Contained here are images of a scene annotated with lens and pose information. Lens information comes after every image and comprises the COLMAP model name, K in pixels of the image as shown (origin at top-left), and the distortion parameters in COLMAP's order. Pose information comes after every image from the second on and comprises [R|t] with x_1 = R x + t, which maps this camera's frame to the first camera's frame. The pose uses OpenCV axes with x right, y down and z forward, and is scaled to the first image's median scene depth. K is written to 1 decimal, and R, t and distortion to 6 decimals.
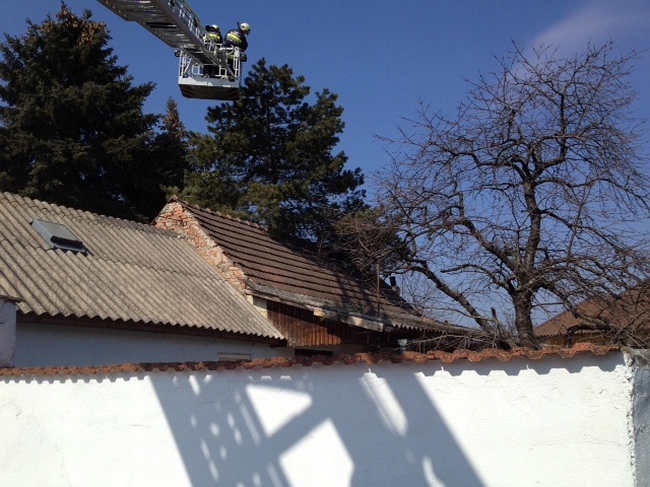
lens RADIAL K [[602.1, 0, 327.5], [0, 602.1, 239.7], [0, 0, 1]] dist [0.167767, -0.326386]
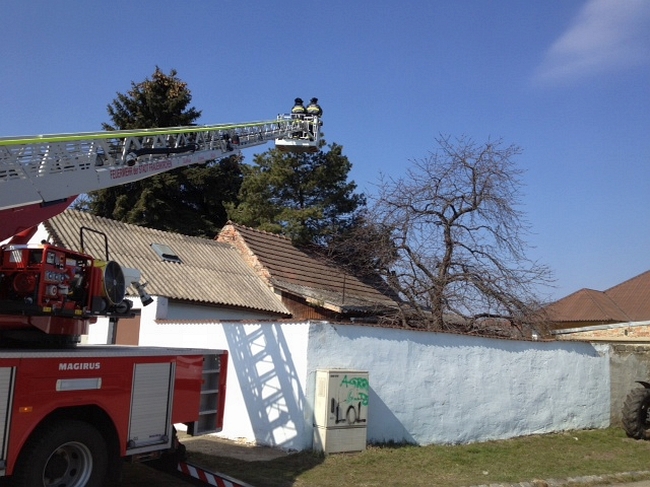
lens RADIAL K [[602.1, 0, 327.5], [0, 602.1, 239.7], [0, 0, 1]] dist [0.167767, -0.326386]
pose [[0.994602, 0.035341, -0.097559, 0.171418], [-0.031534, 0.998690, 0.040300, -0.103885], [0.098855, -0.037006, 0.994414, -0.593208]]
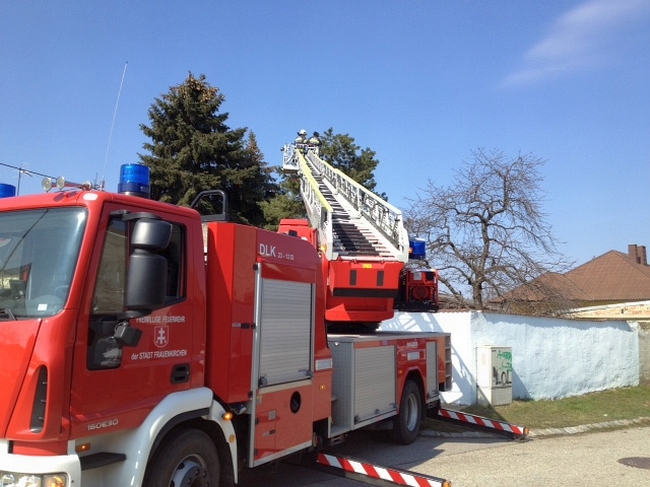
lens RADIAL K [[602.1, 0, 327.5], [0, 602.1, 239.7], [0, 0, 1]] dist [0.167767, -0.326386]
pose [[0.999289, 0.031679, 0.020425, -0.189375], [-0.032987, 0.997188, 0.067289, -0.151211], [-0.018236, -0.067915, 0.997524, -0.857307]]
